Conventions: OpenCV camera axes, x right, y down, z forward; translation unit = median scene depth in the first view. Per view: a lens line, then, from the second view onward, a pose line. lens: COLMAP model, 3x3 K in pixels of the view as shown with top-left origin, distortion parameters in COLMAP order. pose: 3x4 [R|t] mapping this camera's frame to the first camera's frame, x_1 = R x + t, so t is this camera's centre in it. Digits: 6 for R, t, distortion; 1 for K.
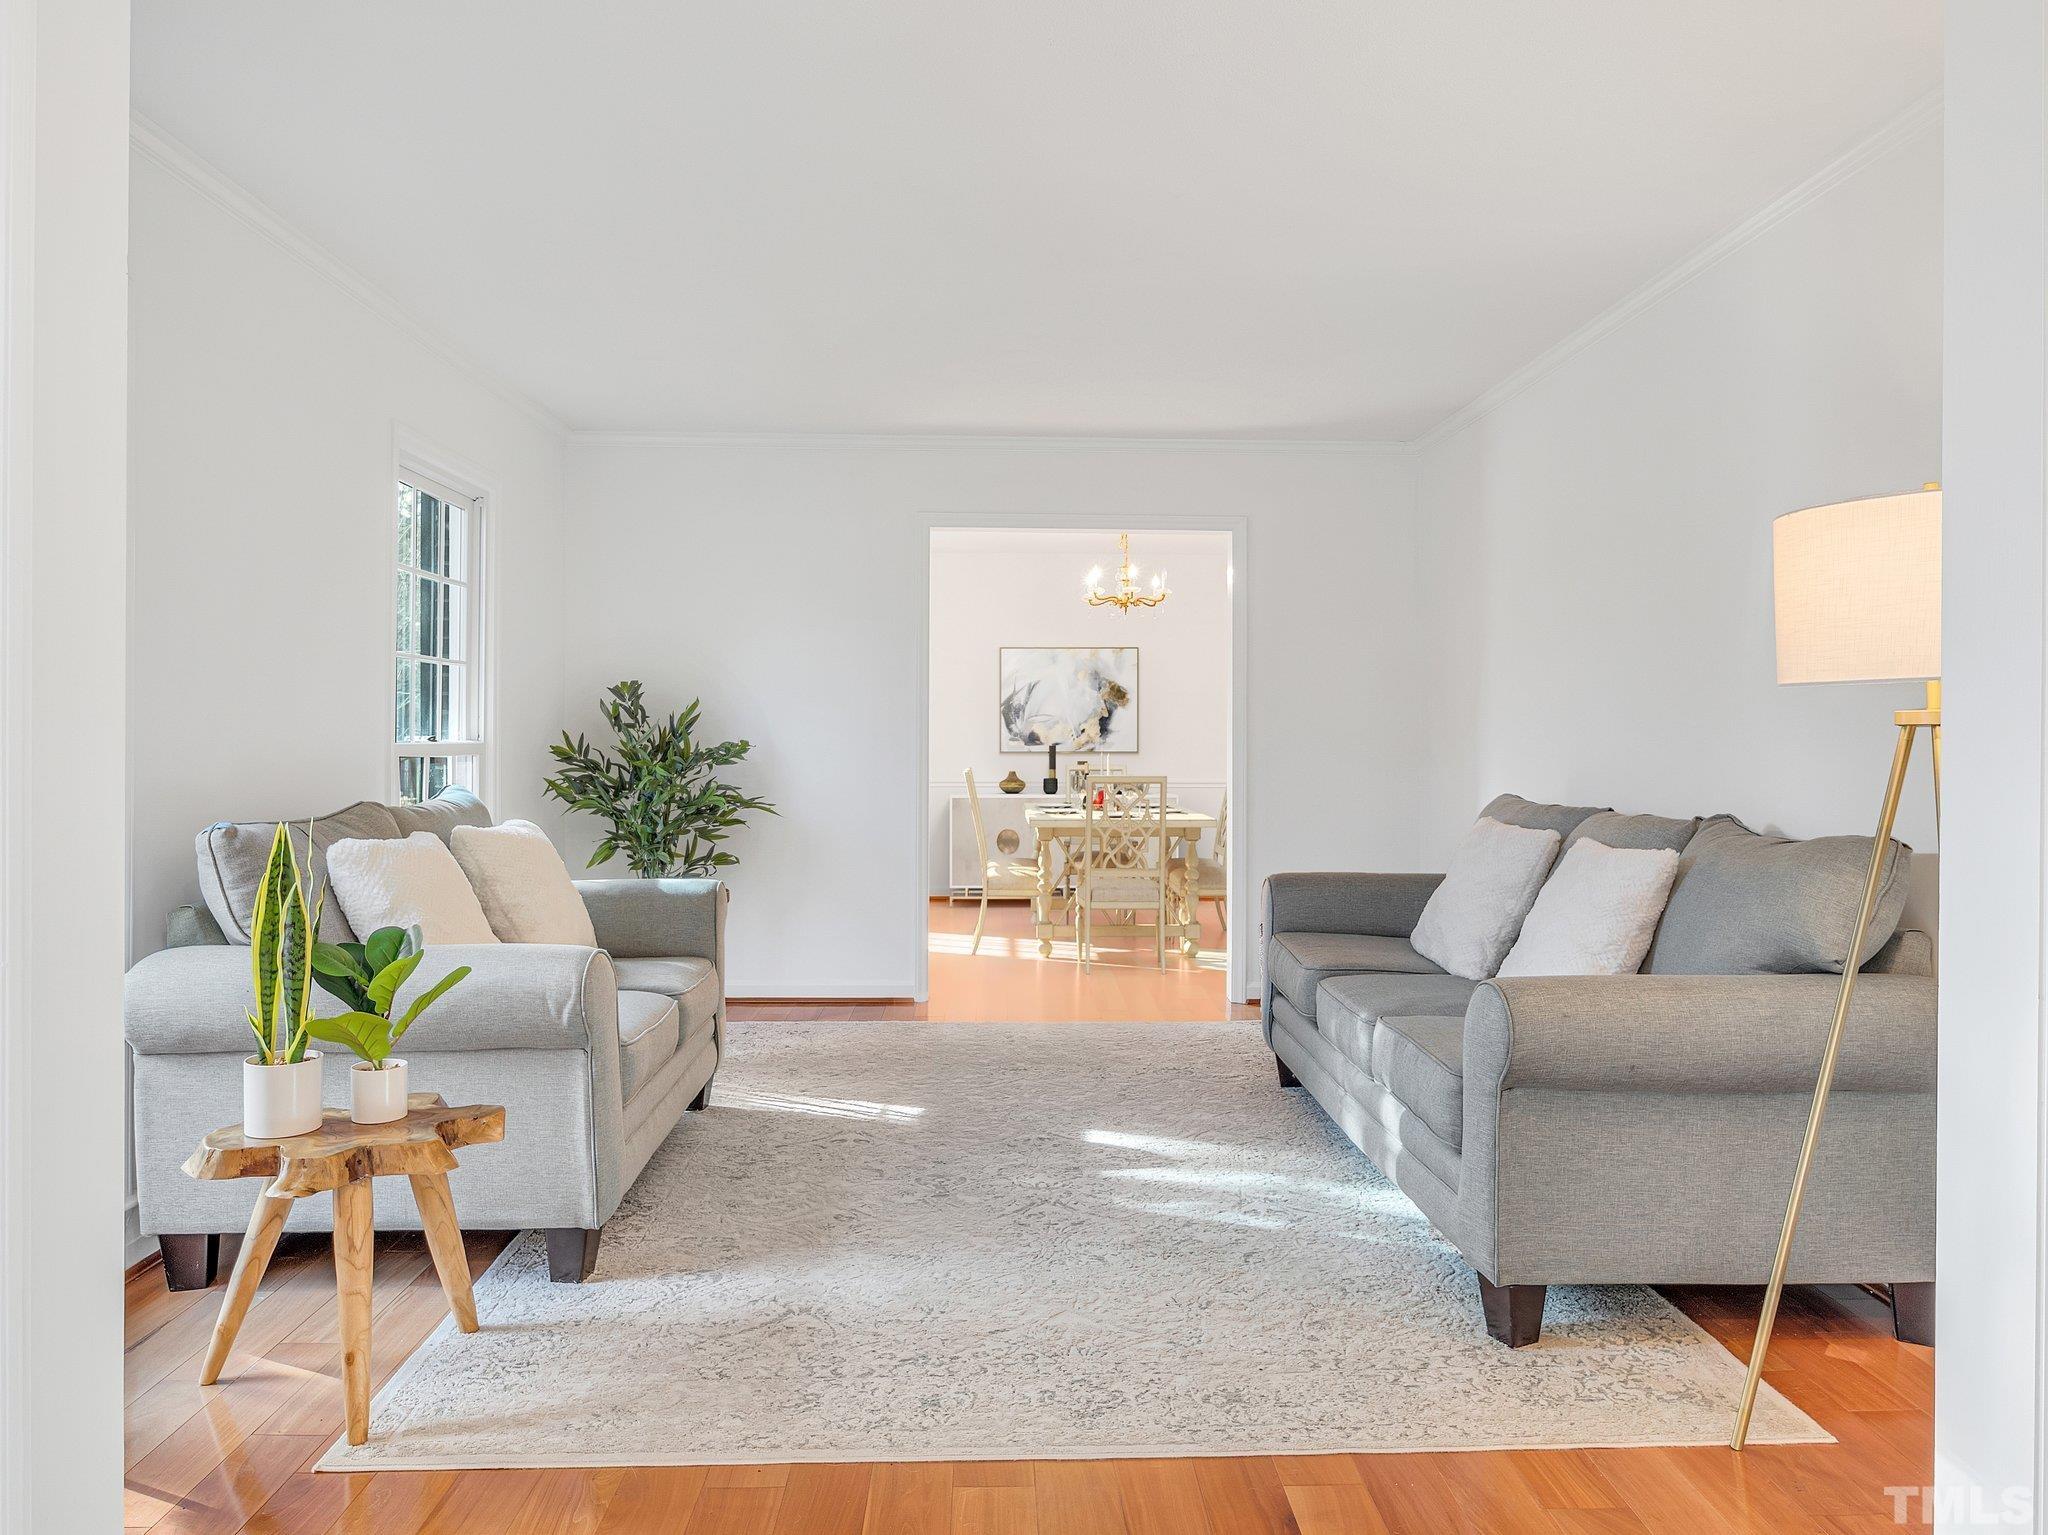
lens RADIAL K [[1426.7, 0, 975.2], [0, 1426.7, 763.2], [0, 0, 1]] dist [0.002410, 0.002014]
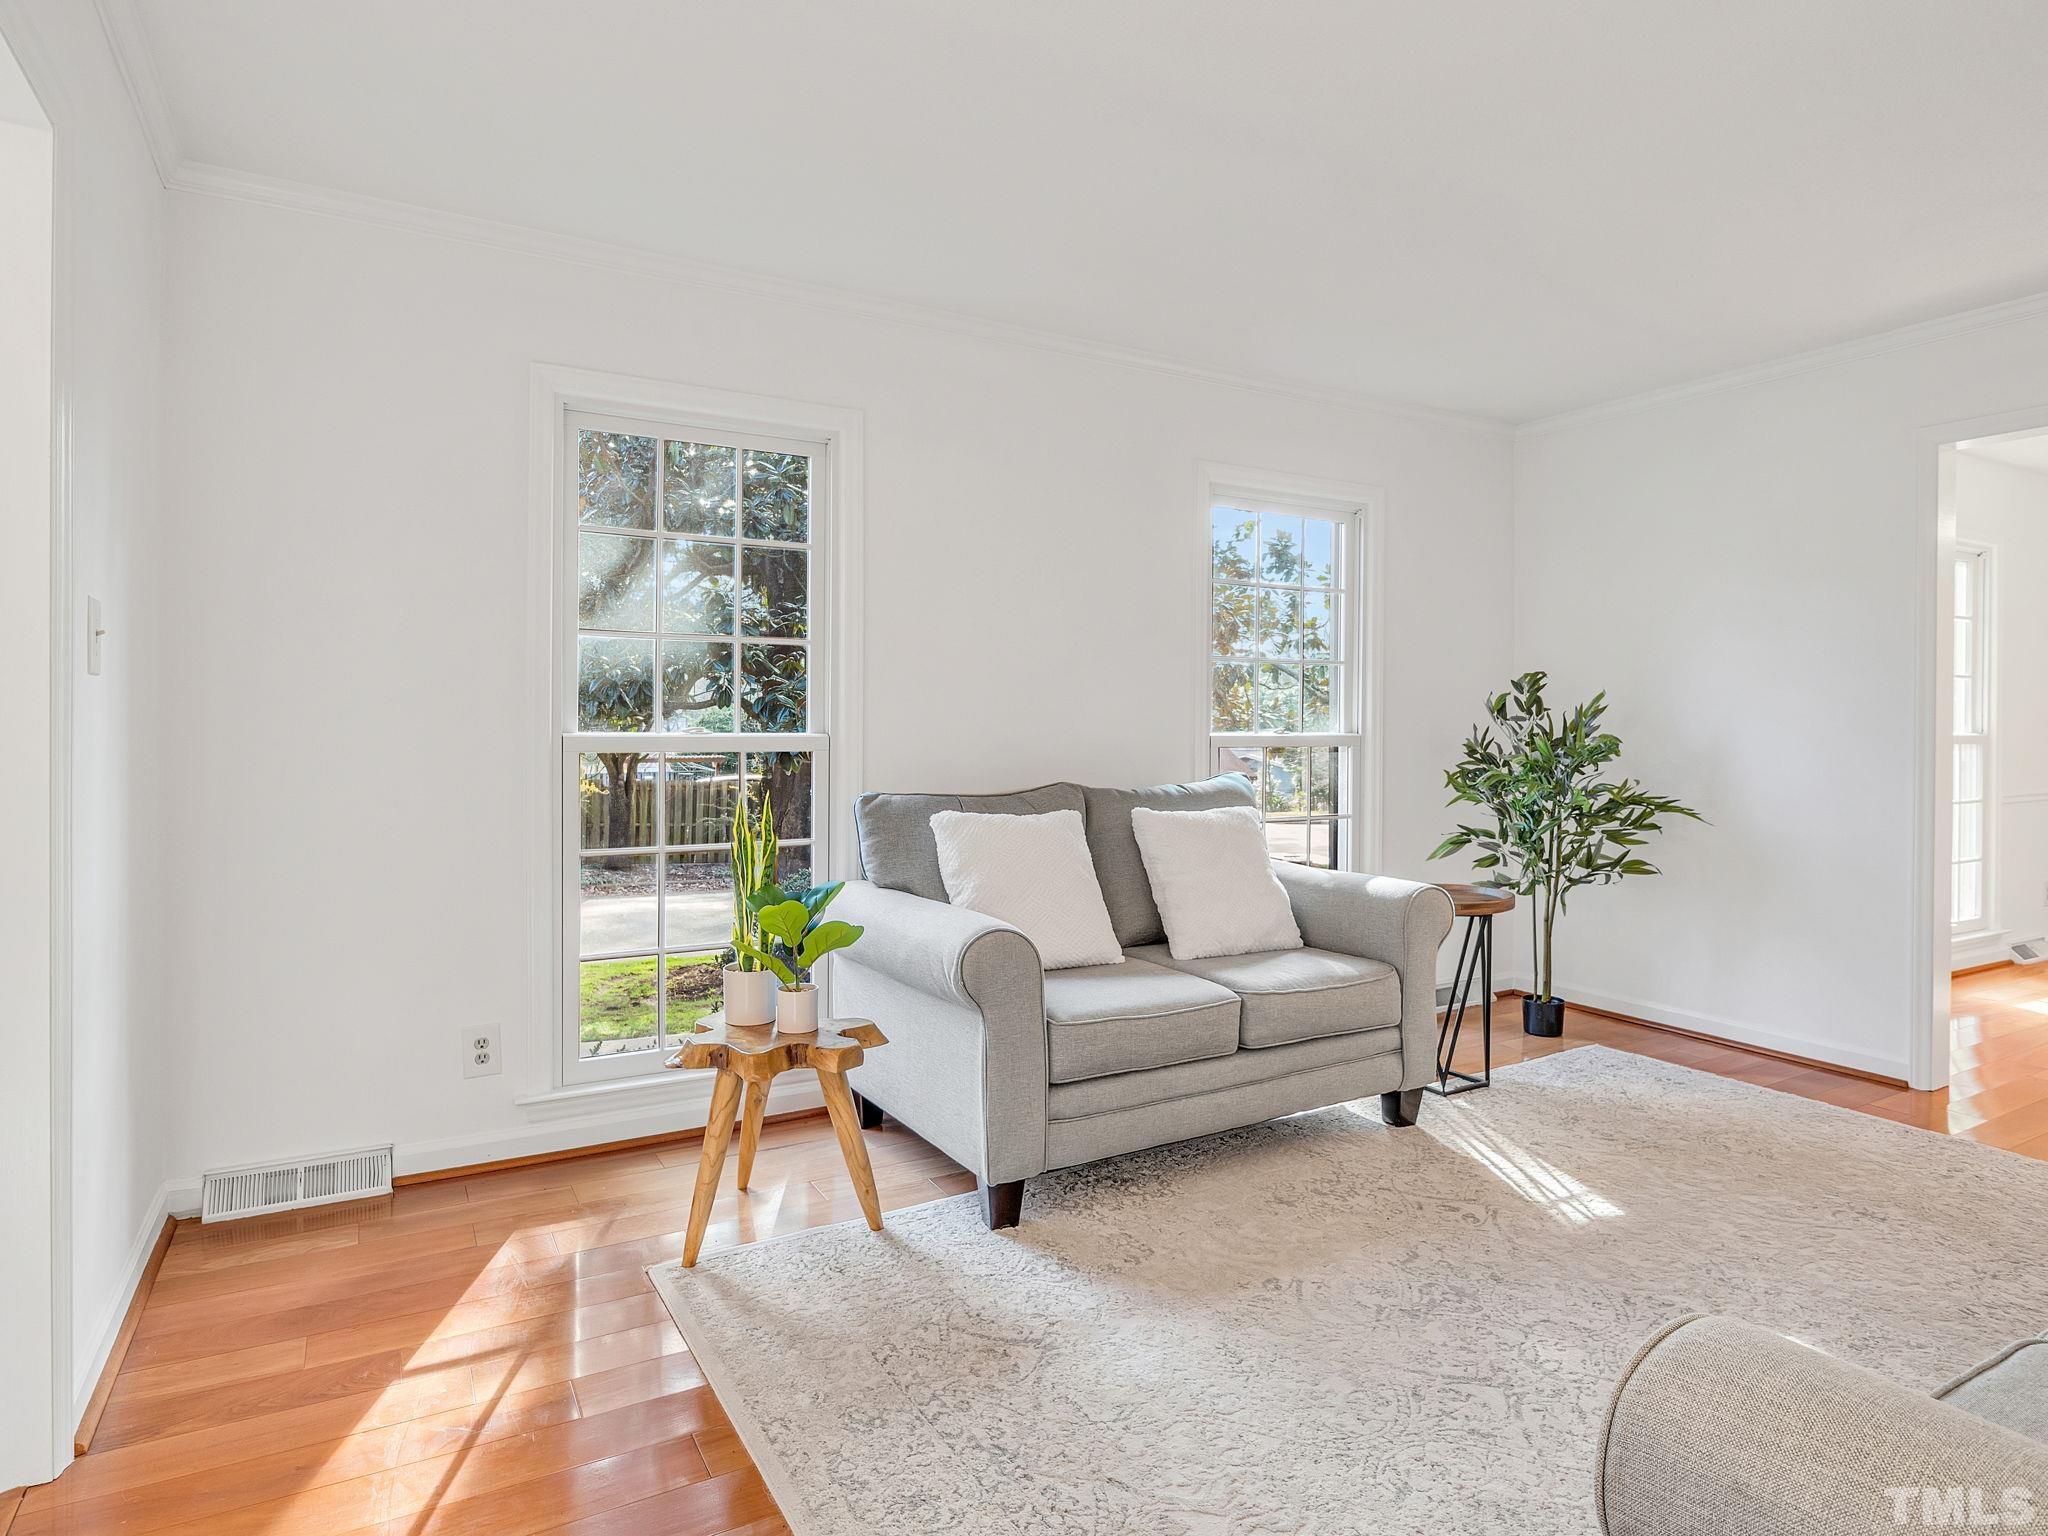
lens RADIAL K [[1153.4, 0, 1035.6], [0, 1153.4, 741.6], [0, 0, 1]] dist [-0.005088, -0.001924]
pose [[0.481326, 0.013688, -0.876435, 0.275497], [-0.018805, 0.999809, 0.005287, -0.008377], [0.876340, 0.013937, 0.481492, 0.324781]]
